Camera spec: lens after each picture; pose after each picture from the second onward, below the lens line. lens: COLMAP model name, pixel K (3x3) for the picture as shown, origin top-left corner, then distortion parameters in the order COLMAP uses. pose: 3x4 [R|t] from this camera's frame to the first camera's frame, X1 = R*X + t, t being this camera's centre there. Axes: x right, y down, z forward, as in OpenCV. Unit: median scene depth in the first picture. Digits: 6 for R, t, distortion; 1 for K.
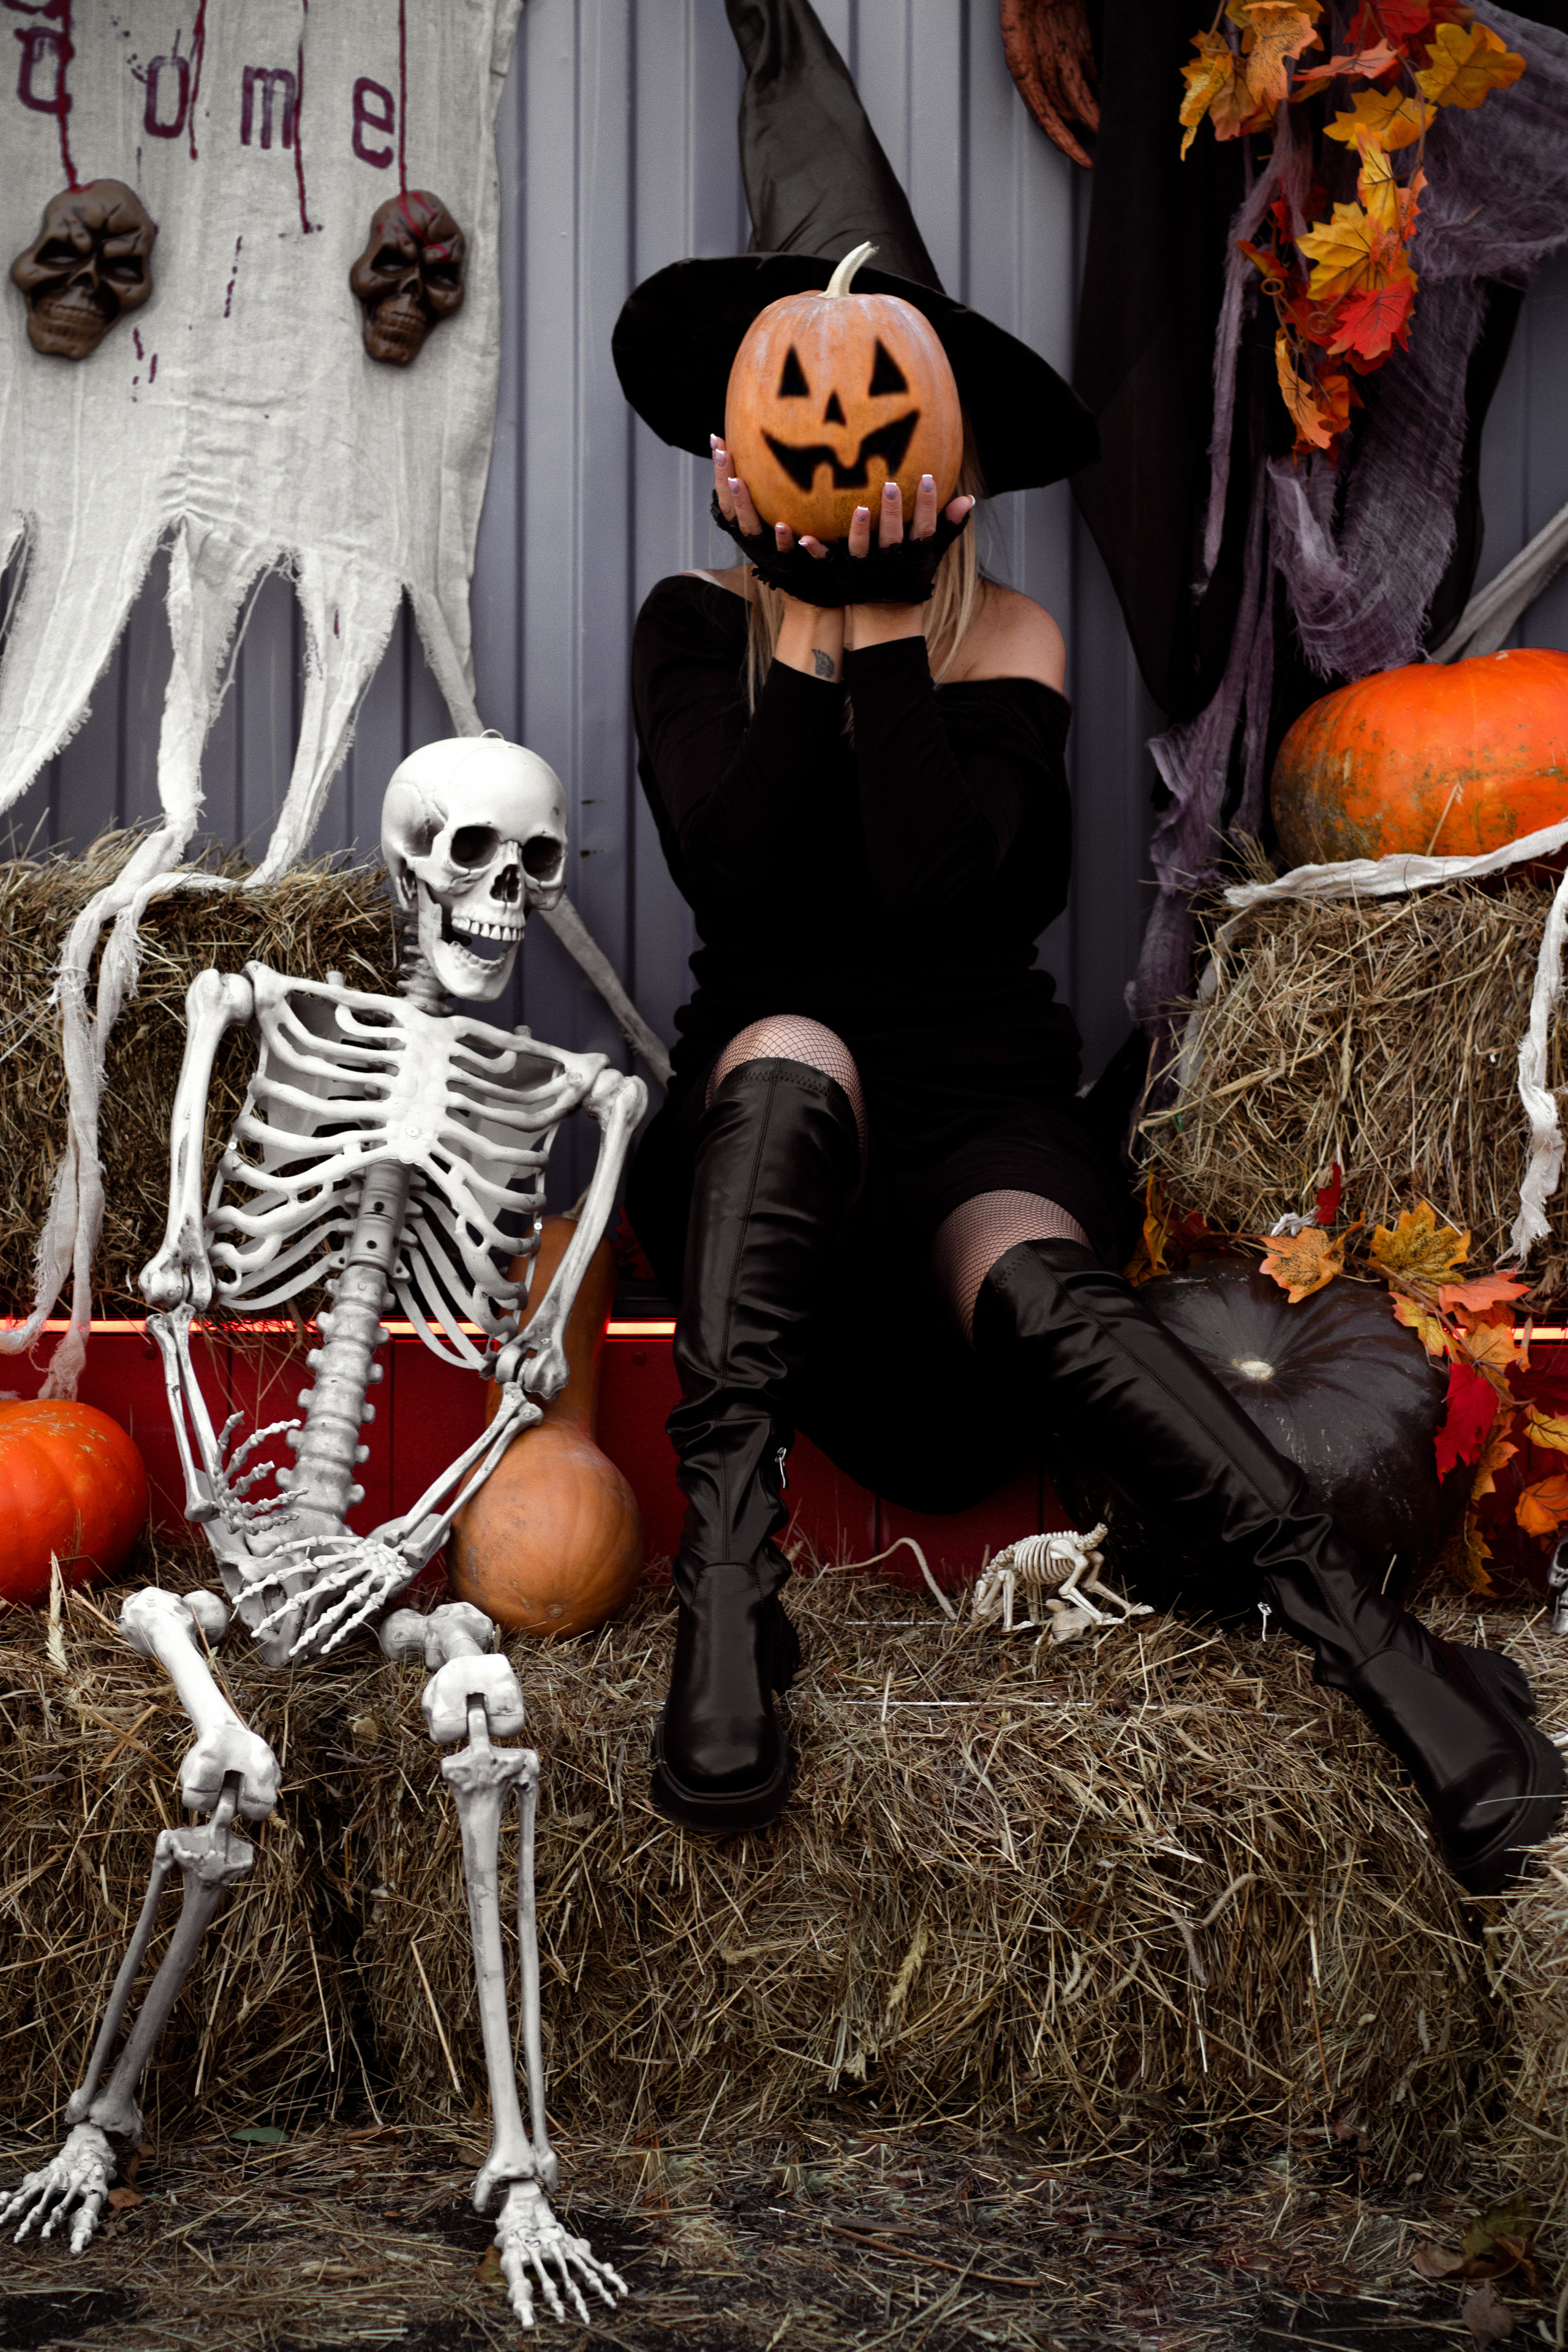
lens RADIAL K [[5306.1, 0, 779.9], [0, 5306.1, 938.3], [0, 0, 1]] dist [0.030635, -0.557844]
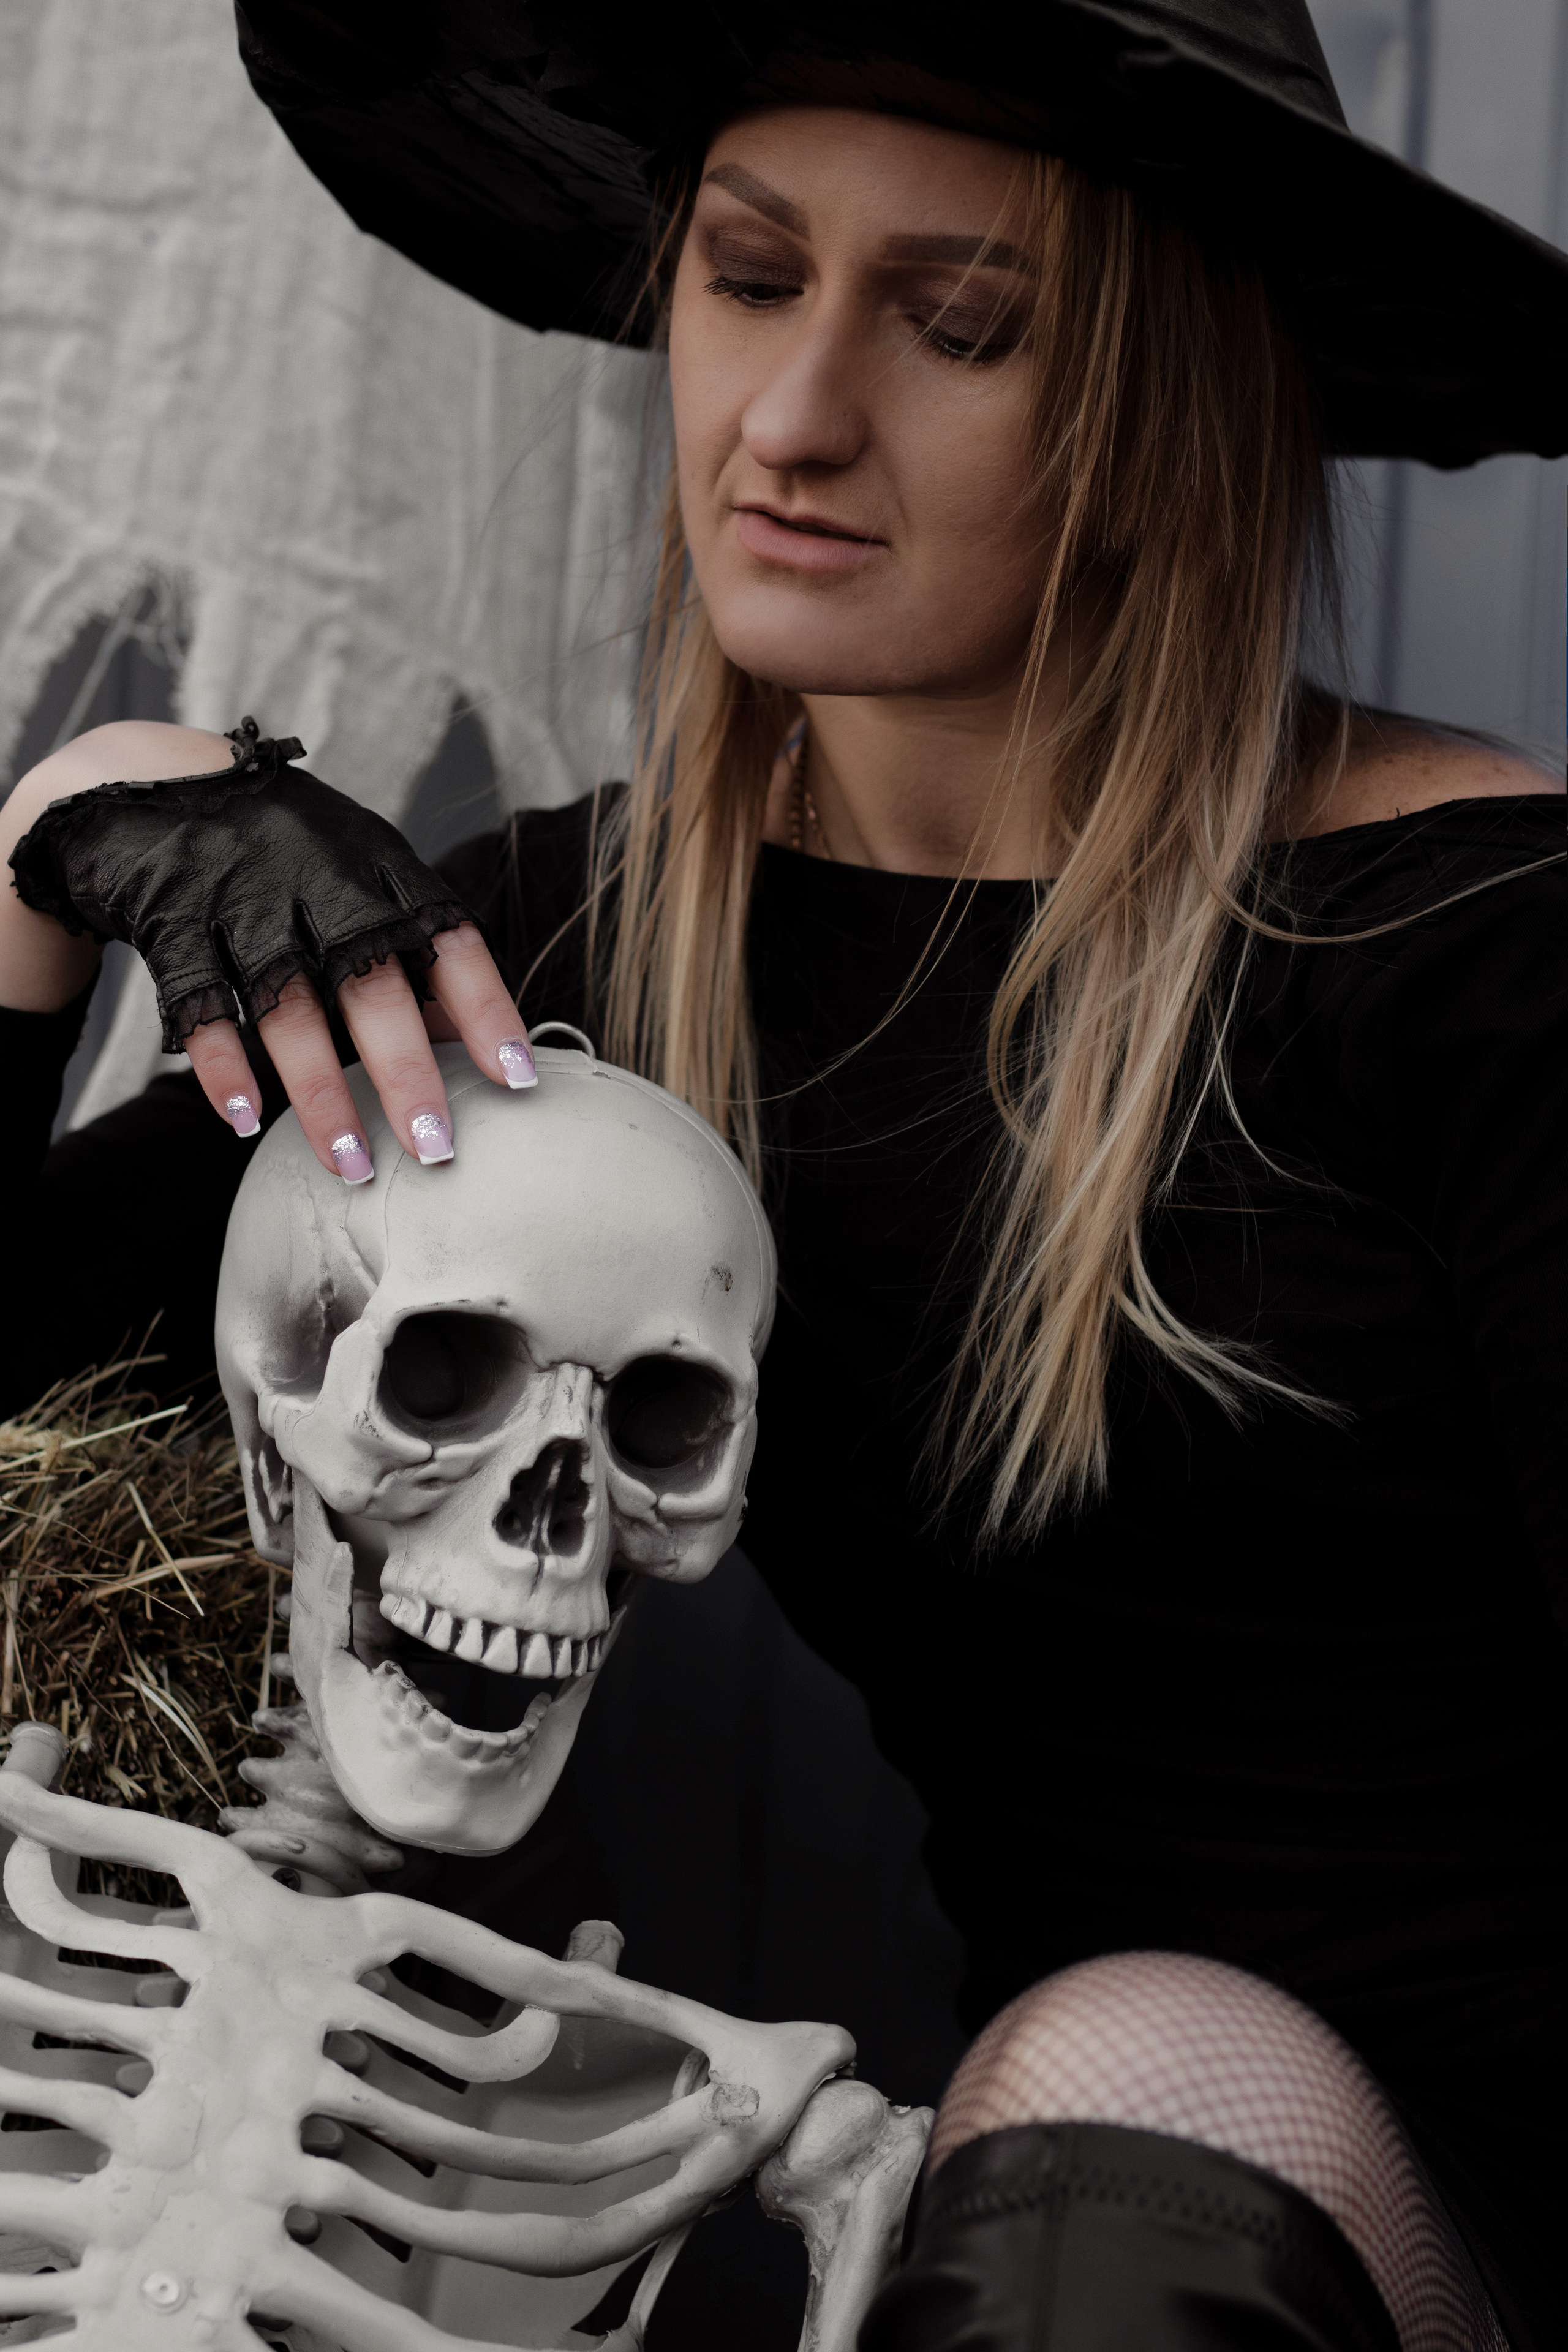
lens RADIAL K [[5228.5, 0, 783.7], [0, 5228.5, 1223.9], [0, 0, 1]] dist [-0.348935, 5.464427]
pose [[0.993012, 0.054622, -0.104612, -0.005499], [-0.058833, 0.997560, -0.037597, -0.015646], [0.102303, 0.043489, 0.993802, 0.687469]]
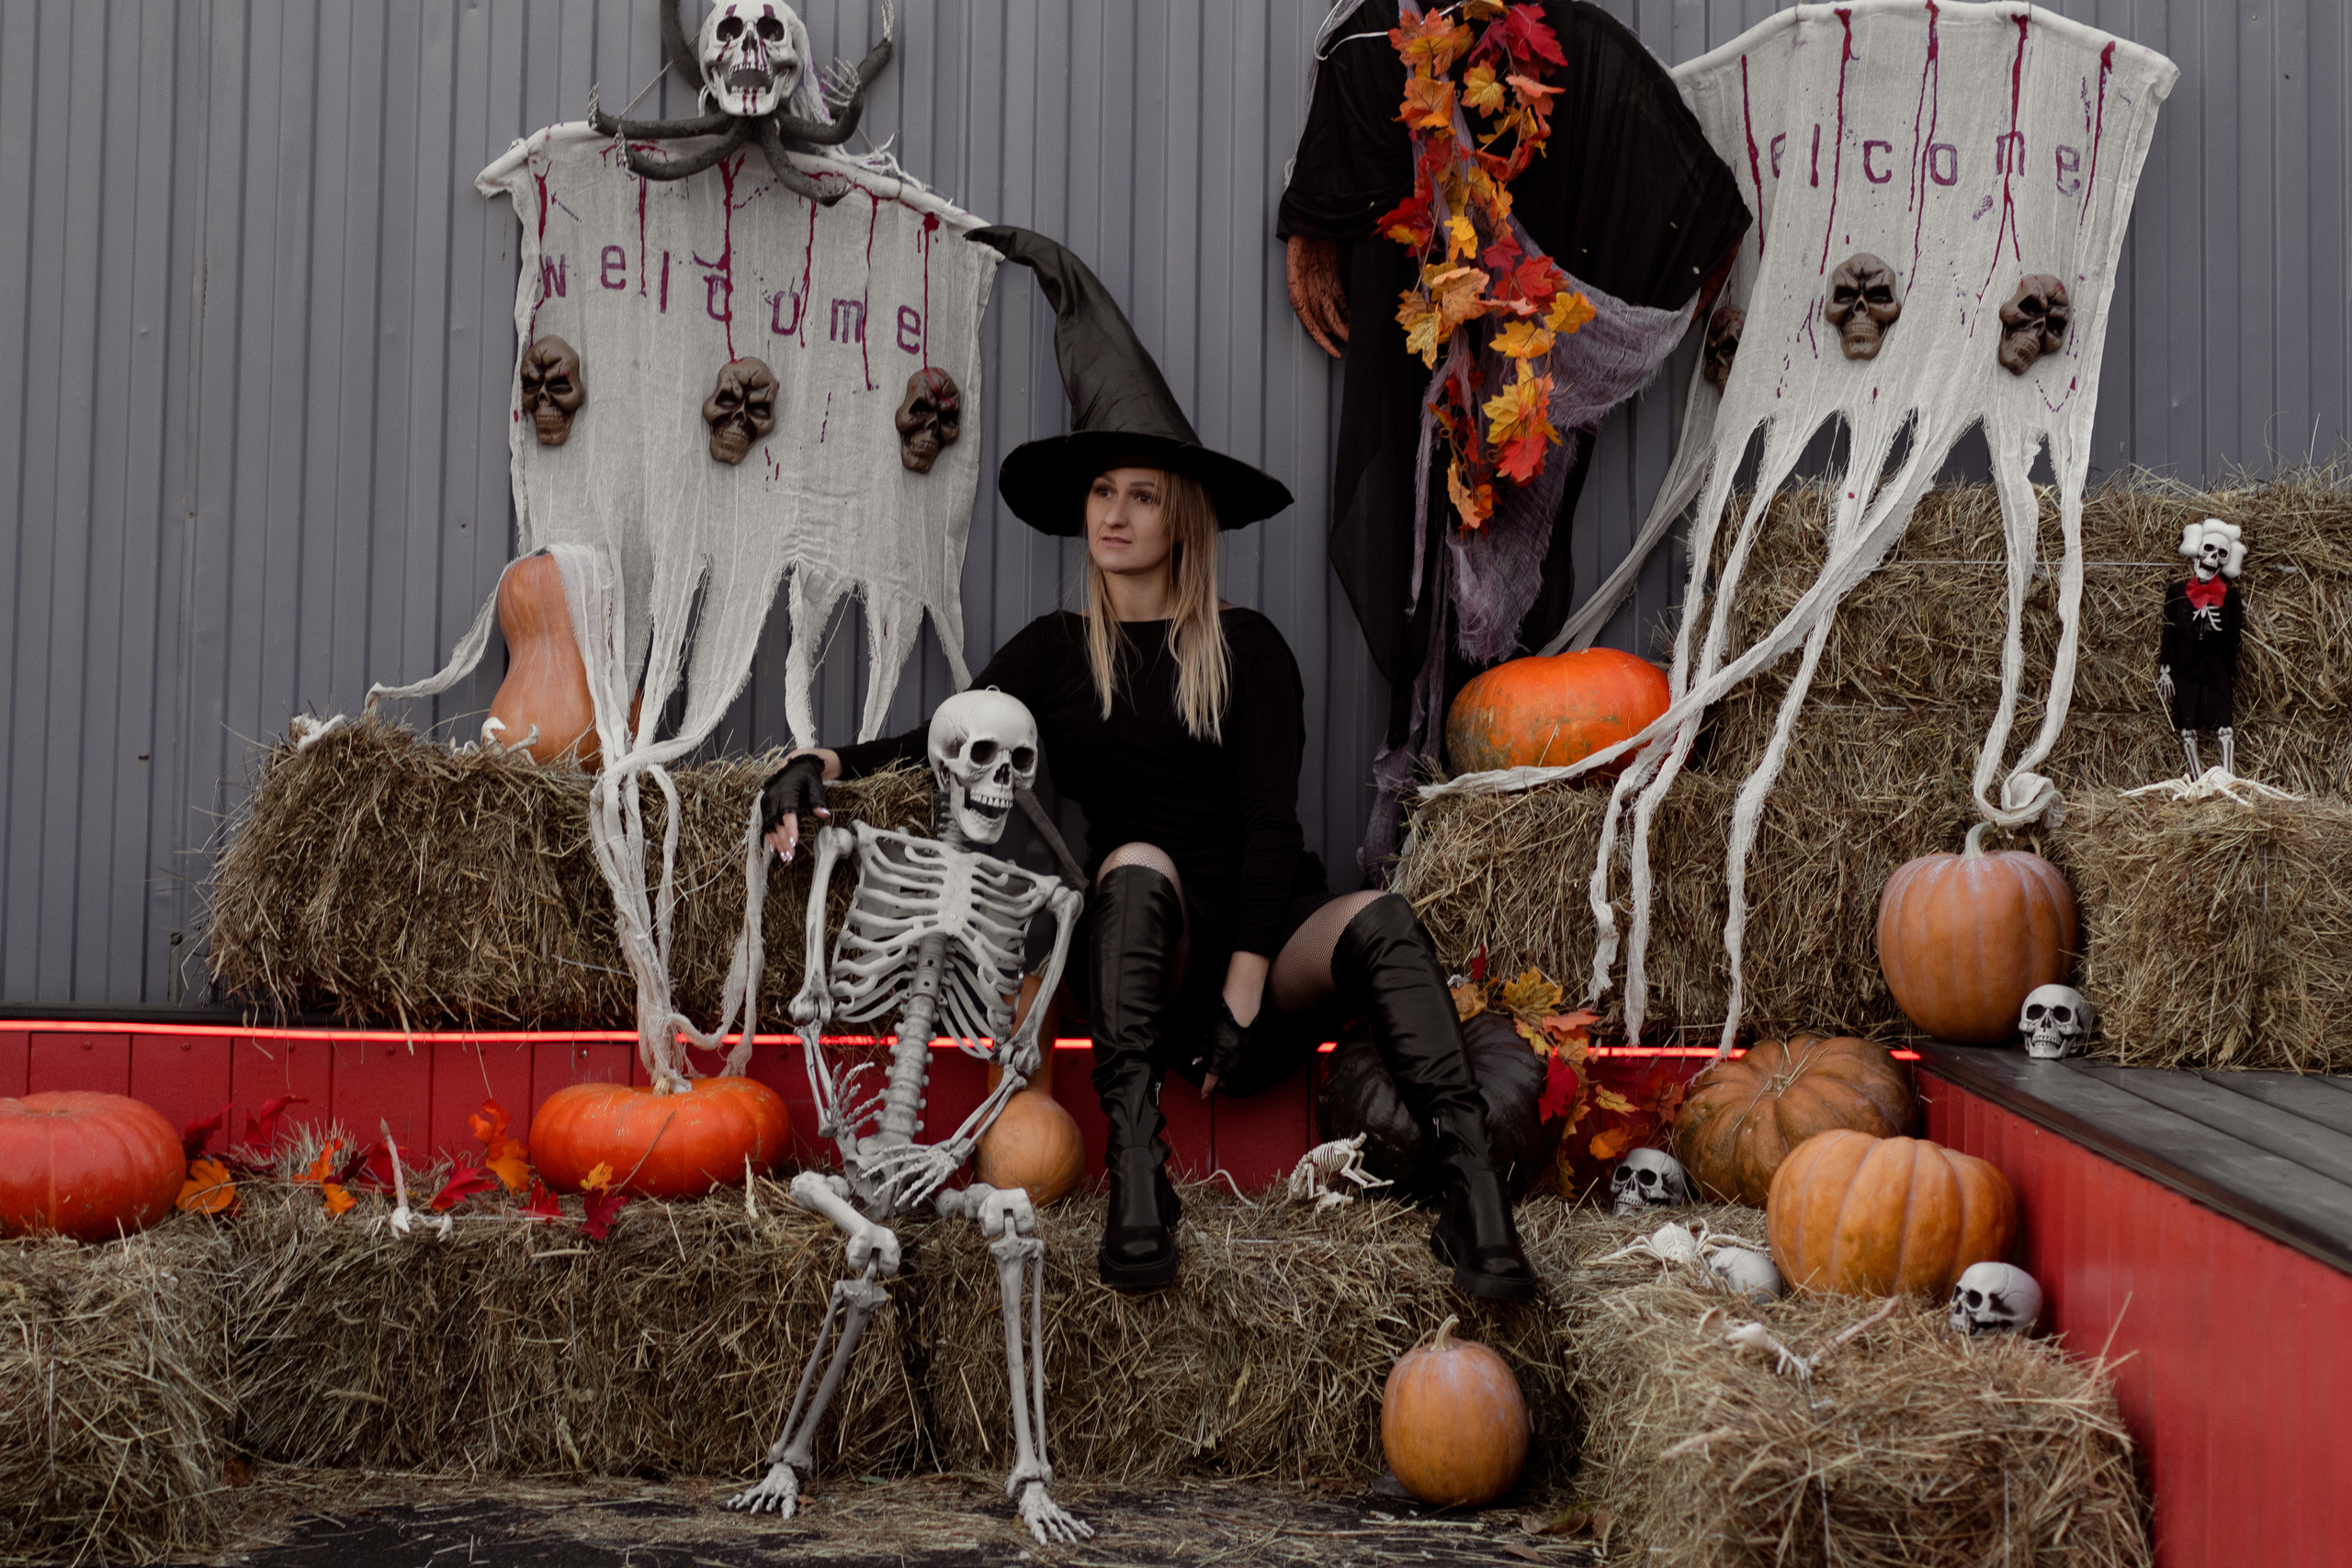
lens RADIAL K [[5228.0, 0, 1176.0], [0, 5228.0, 784.0], [0, 0, 1]] dist [-0.348935, 5.464427]
pose [[0.999110, 0.002929, 0.042090, -0.066643], [-0.001233, 0.999189, -0.040258, 0.060911], [-0.042174, 0.040170, 0.998302, -0.693721]]
